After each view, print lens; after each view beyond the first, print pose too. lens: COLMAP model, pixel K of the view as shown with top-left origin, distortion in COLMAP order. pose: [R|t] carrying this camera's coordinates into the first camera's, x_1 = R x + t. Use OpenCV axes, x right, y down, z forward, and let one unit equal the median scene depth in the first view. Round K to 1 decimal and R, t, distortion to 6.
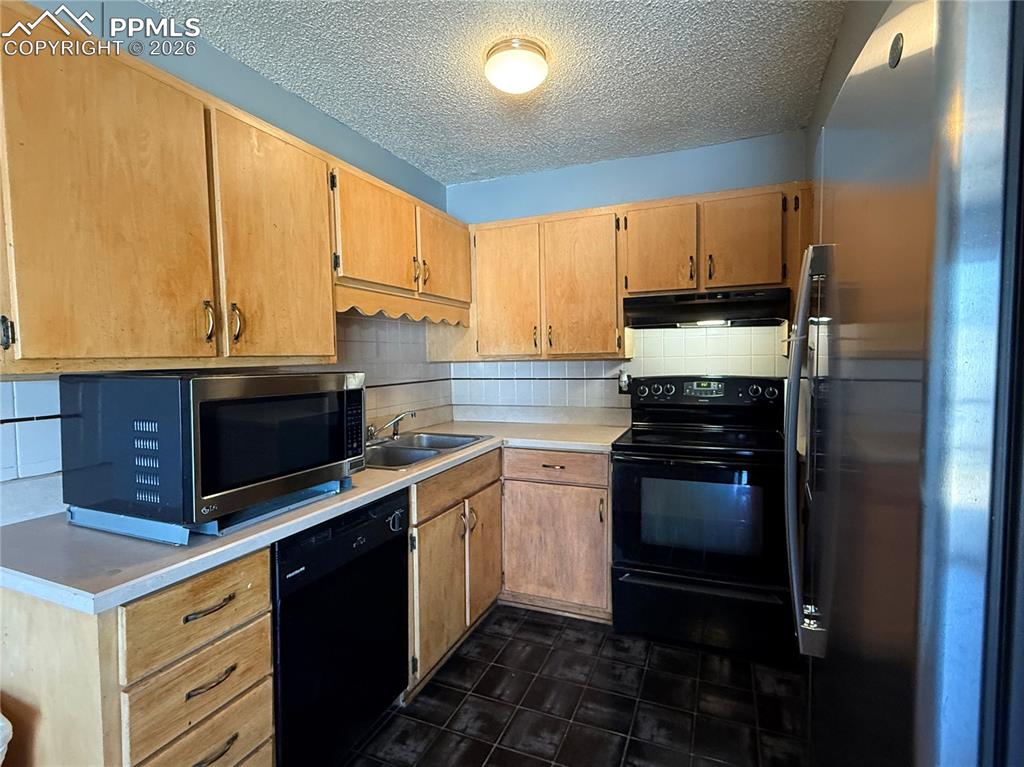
lens RADIAL K [[512.3, 0, 514.7], [0, 512.3, 380.1], [0, 0, 1]] dist [0.000041, -0.000118]
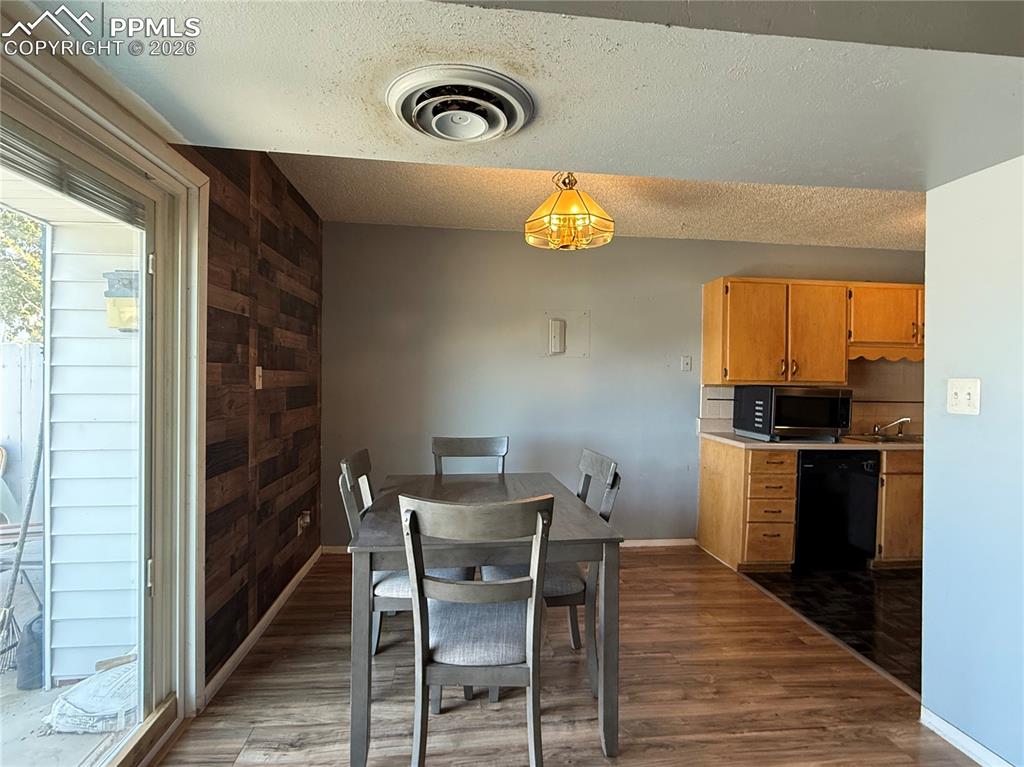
lens RADIAL K [[512.3, 0, 509.8], [0, 512.3, 384.3], [0, 0, 1]] dist [0.000041, -0.000118]
pose [[0.483952, 0.028128, -0.874642, 0.756925], [-0.064208, 0.997931, -0.003435, 0.052329], [0.872736, 0.057821, 0.484757, -1.100260]]
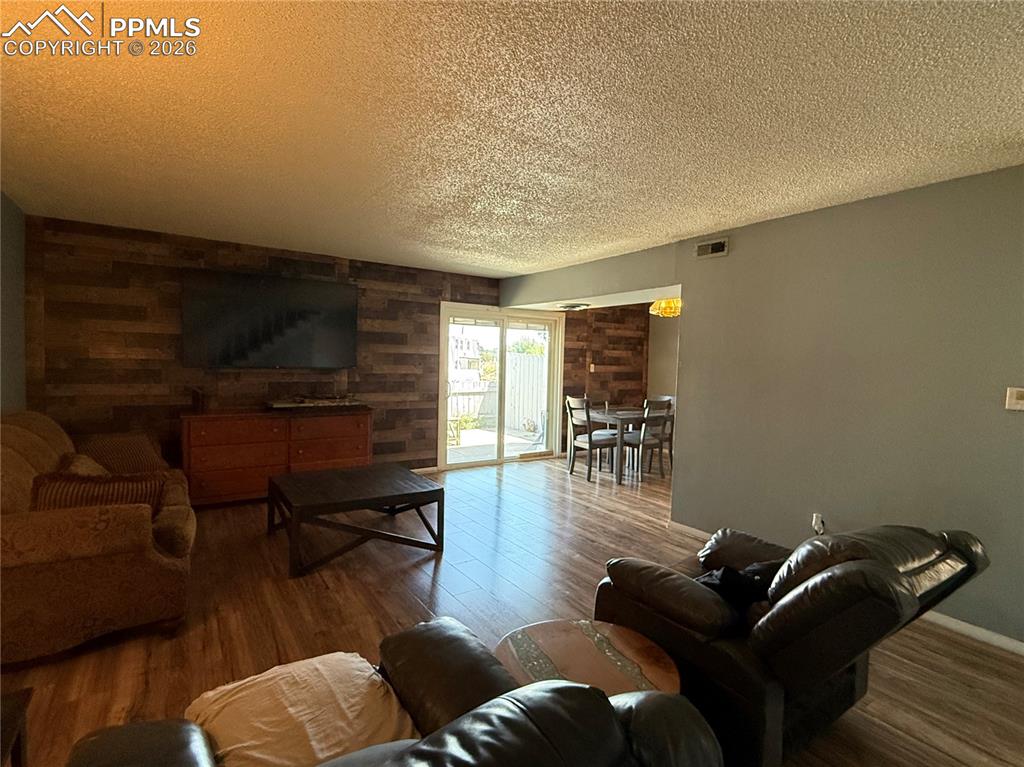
lens RADIAL K [[512.3, 0, 512.6], [0, 512.3, 382.2], [0, 0, 1]] dist [0.000041, -0.000118]
pose [[-0.548940, 0.036464, -0.835066, 2.894743], [-0.059211, 0.994842, 0.082363, -0.105893], [0.833762, 0.094657, -0.543950, 0.599345]]
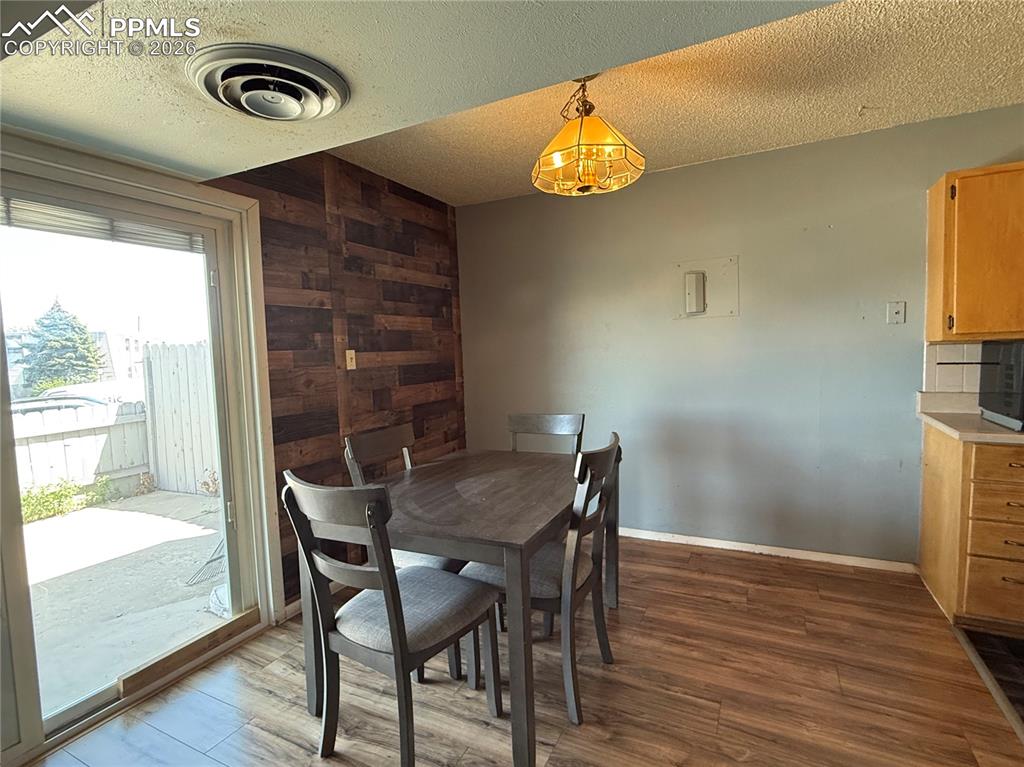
lens RADIAL K [[512.3, 0, 511.2], [0, 512.3, 384.3], [0, 0, 1]] dist [0.000041, -0.000118]
pose [[-0.072518, 0.081858, -0.994002, 0.797740], [-0.014420, 0.996436, 0.083110, 0.011559], [0.997263, 0.020361, -0.071079, -0.436436]]
